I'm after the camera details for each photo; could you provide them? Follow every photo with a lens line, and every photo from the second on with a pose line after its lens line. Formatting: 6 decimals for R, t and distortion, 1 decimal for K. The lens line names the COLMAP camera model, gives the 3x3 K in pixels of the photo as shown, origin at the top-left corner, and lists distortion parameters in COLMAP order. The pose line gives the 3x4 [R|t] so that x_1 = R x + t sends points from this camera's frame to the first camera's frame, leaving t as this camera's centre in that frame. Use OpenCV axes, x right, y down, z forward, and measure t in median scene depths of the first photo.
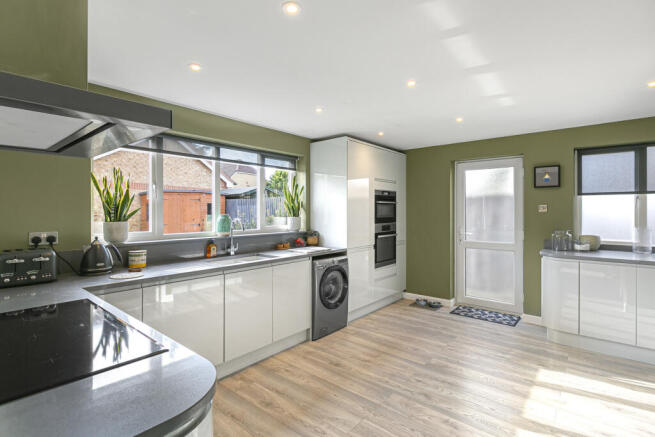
lens RADIAL K [[317.3, 0, 320.8], [0, 317.3, 215.0], [0, 0, 1]] dist [0.000629, -0.000950]
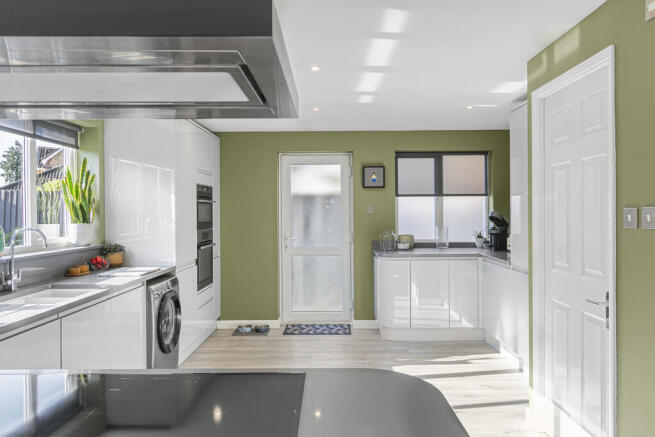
lens RADIAL K [[458.9, 0, 325.4], [0, 458.9, 219.8], [0, 0, 1]] dist [-0.022796, -0.002305]
pose [[0.770788, -0.015357, 0.636906, -0.322399], [0.014751, 0.999872, 0.006257, 0.000948], [-0.636921, 0.004572, 0.770916, -0.001776]]
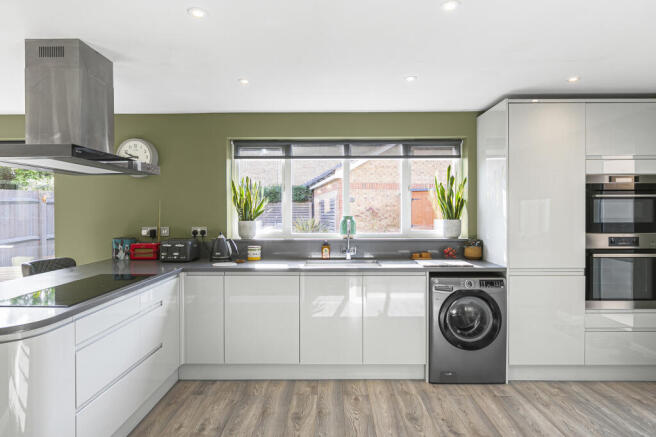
lens RADIAL K [[368.9, 0, 325.9], [0, 368.9, 216.1], [0, 0, 1]] dist [-0.010461, -0.000196]
pose [[0.641262, 0.003691, -0.767313, 0.450849], [-0.006795, 0.999977, -0.000869, 0.000938], [0.767292, 0.005771, 0.641272, 0.228933]]
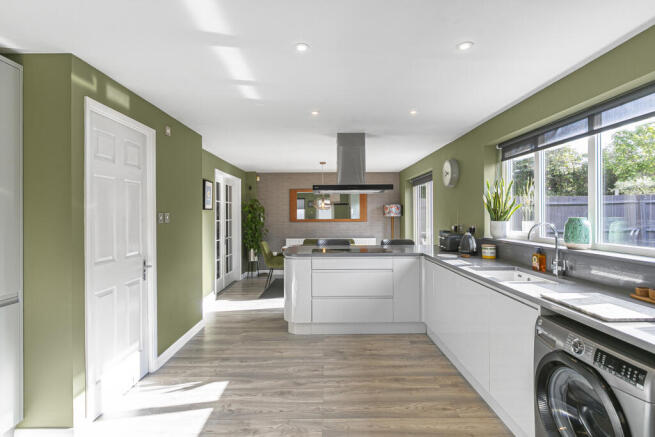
lens RADIAL K [[322.4, 0, 329.6], [0, 322.4, 213.8], [0, 0, 1]] dist [0.005971, 0.000167]
pose [[-0.746361, 0.004216, -0.665528, 0.500140], [-0.001769, 0.999964, 0.008319, -0.010976], [0.665539, 0.007386, -0.746327, 1.071288]]
